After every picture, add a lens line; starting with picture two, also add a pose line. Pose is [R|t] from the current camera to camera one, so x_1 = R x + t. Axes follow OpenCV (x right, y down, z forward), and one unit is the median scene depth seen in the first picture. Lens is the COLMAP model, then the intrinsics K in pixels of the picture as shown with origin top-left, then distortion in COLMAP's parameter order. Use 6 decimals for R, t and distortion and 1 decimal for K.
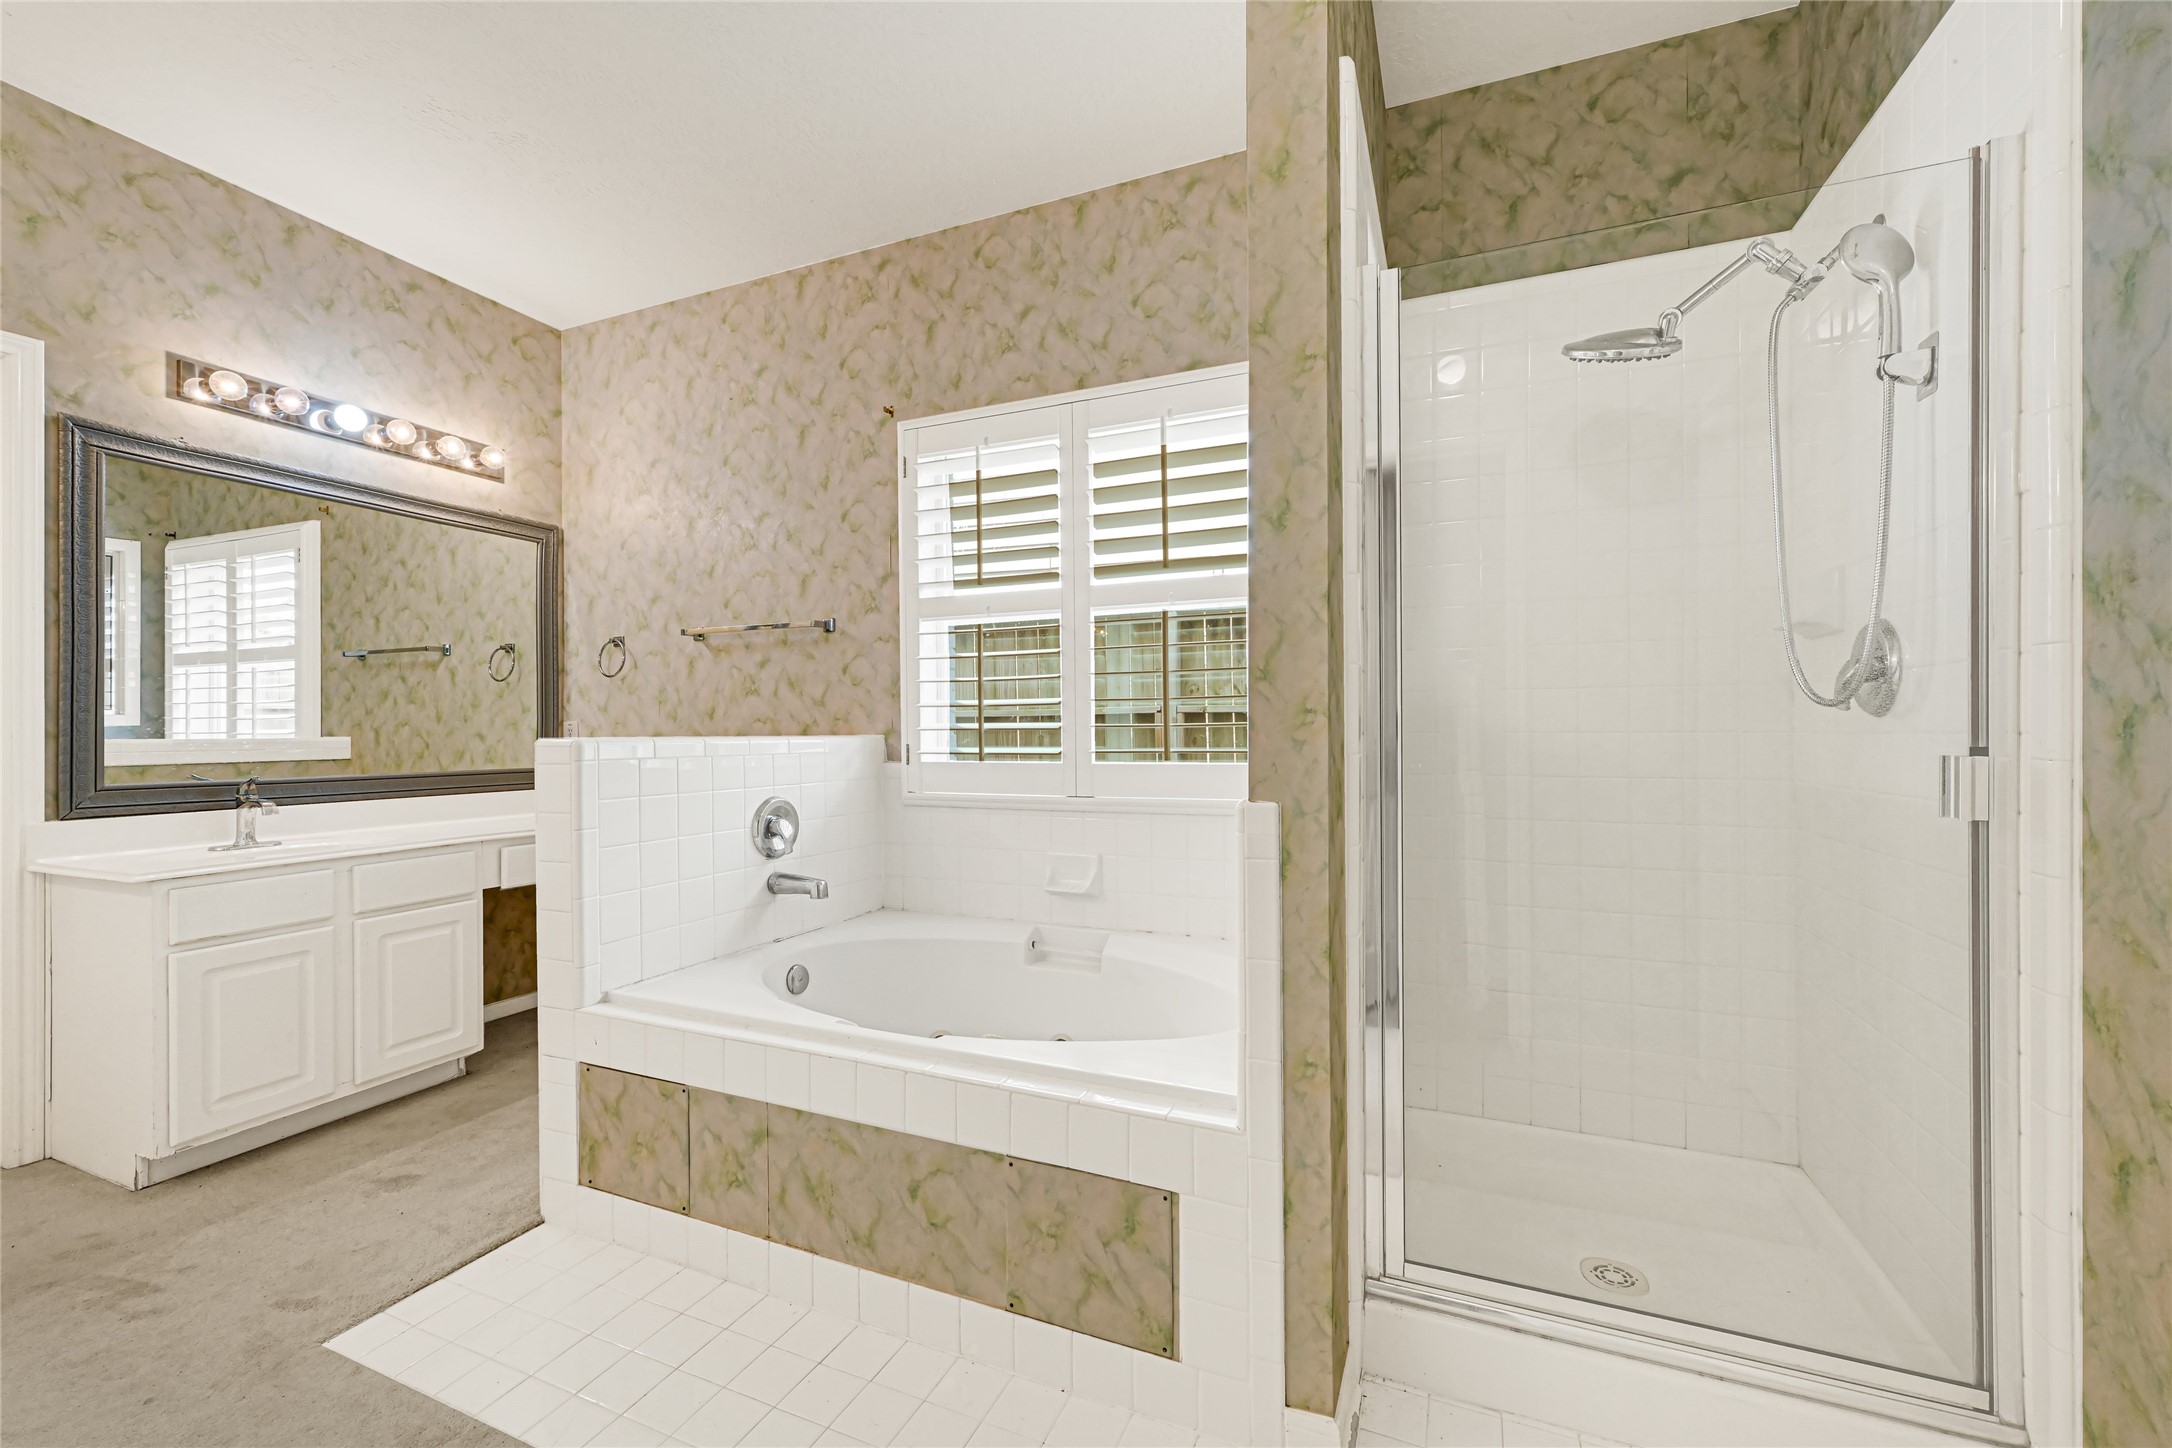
lens RADIAL K [[878.3, 0, 1089.9], [0, 878.3, 723.8], [0, 0, 1]] dist [-0.001423, 0.000731]
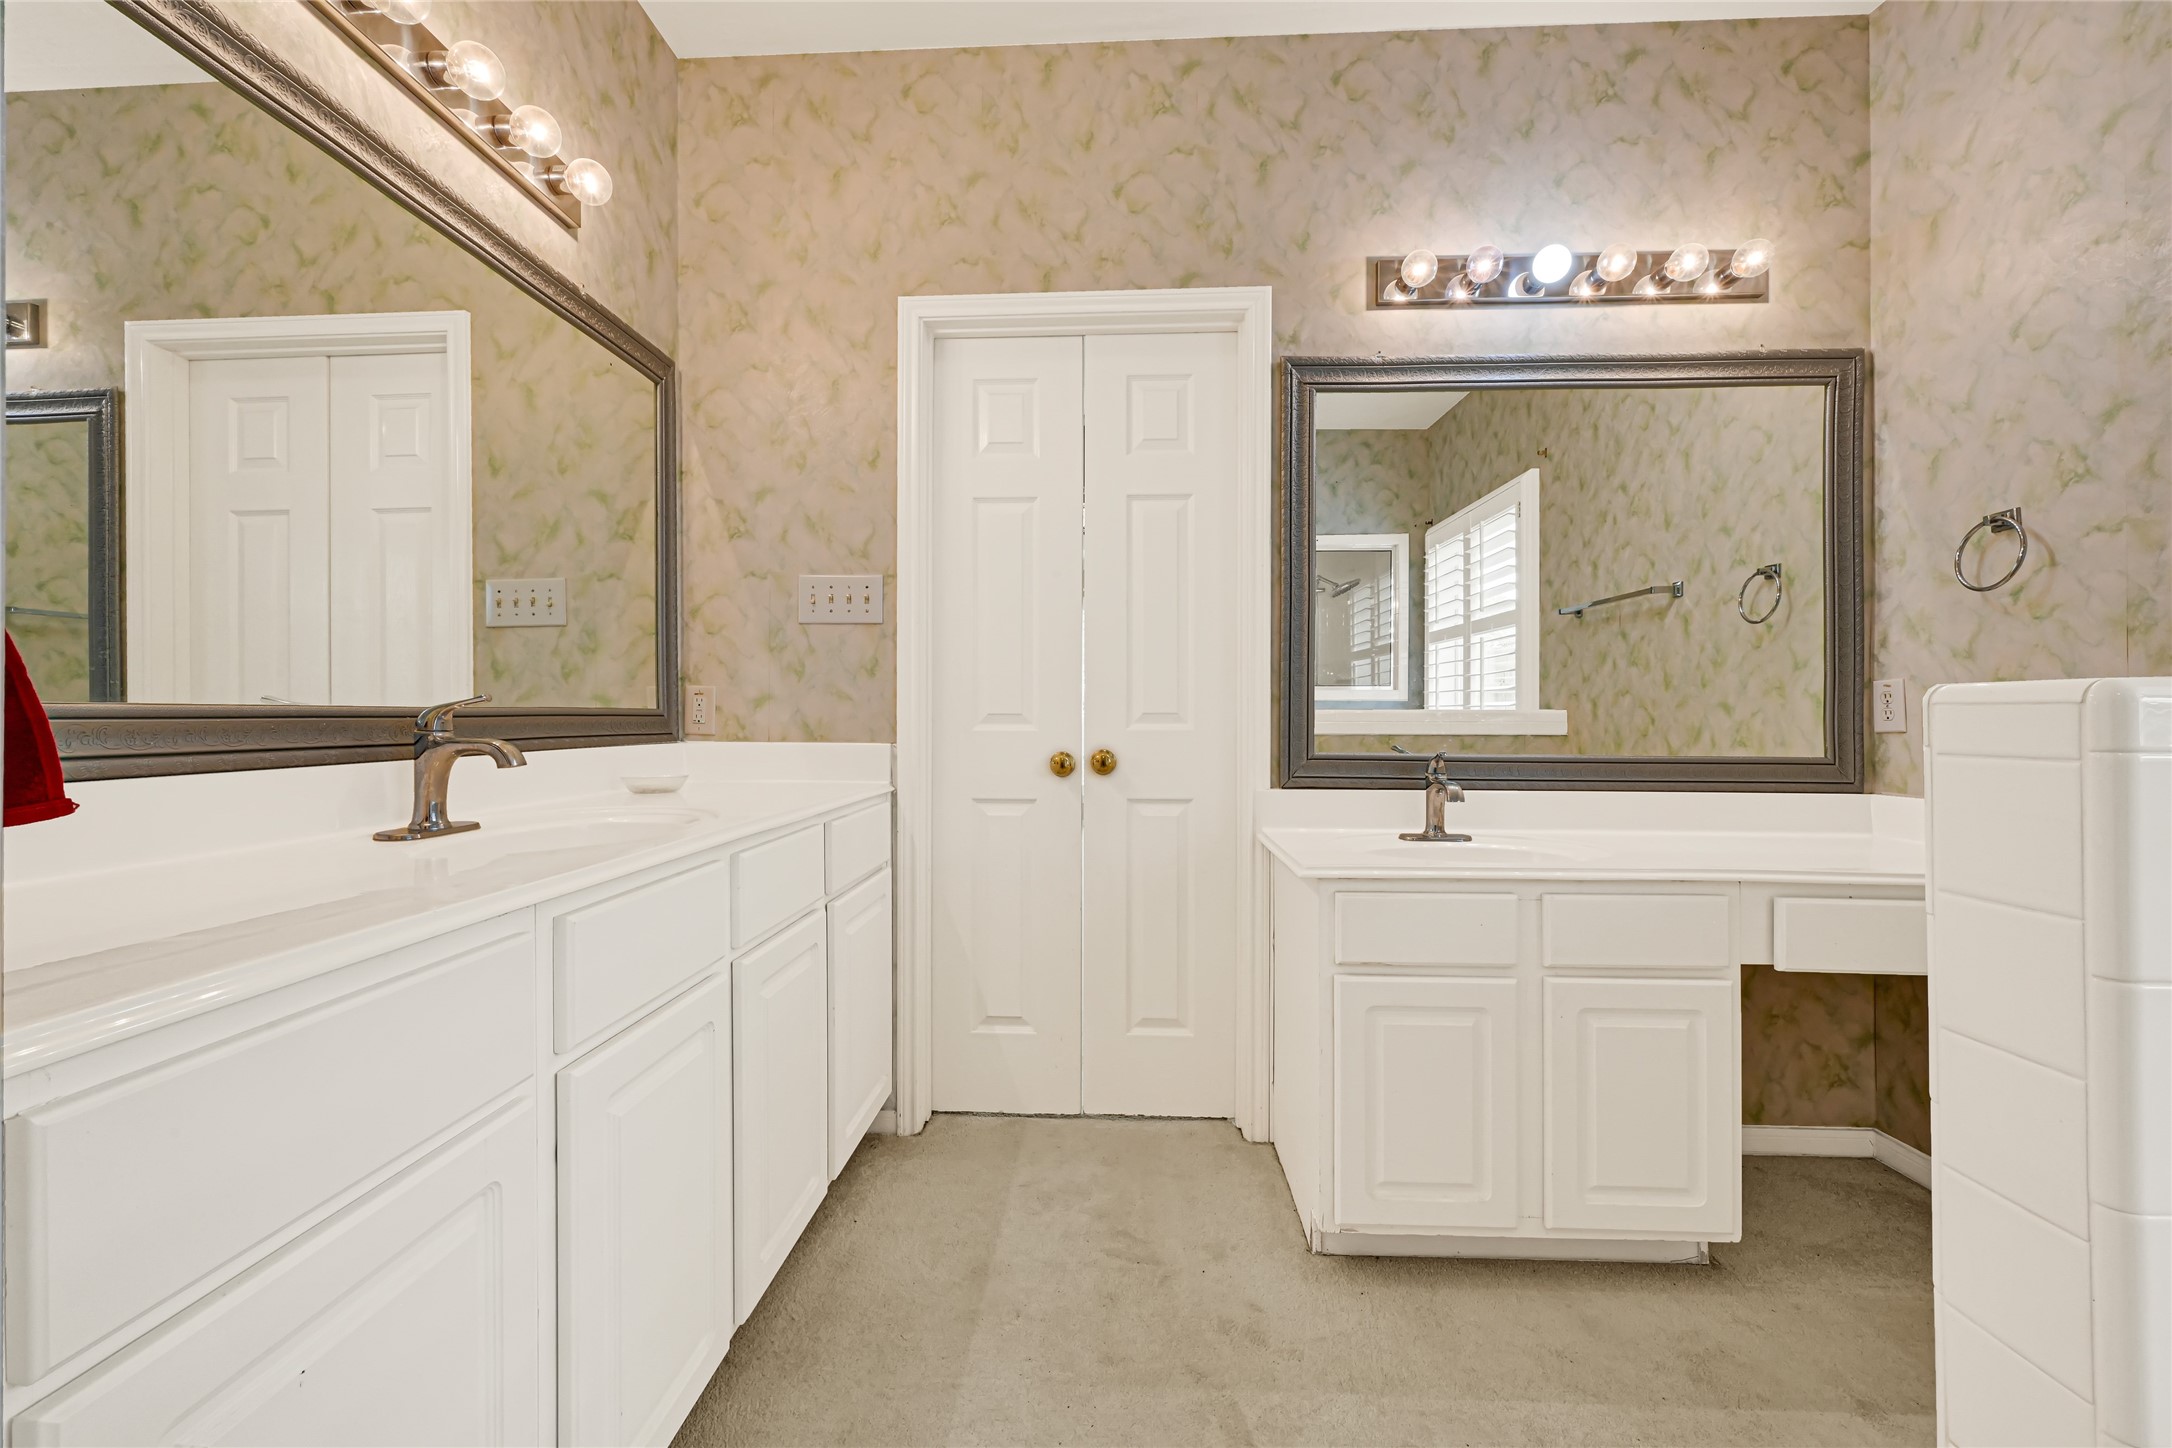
lens RADIAL K [[878.3, 0, 1087.2], [0, 878.3, 712.5], [0, 0, 1]] dist [-0.001423, 0.000731]
pose [[0.342441, 0.004767, -0.939527, -0.245807], [0.001801, 0.999982, 0.005730, 0.015400], [0.939538, -0.003654, 0.342426, 0.329754]]
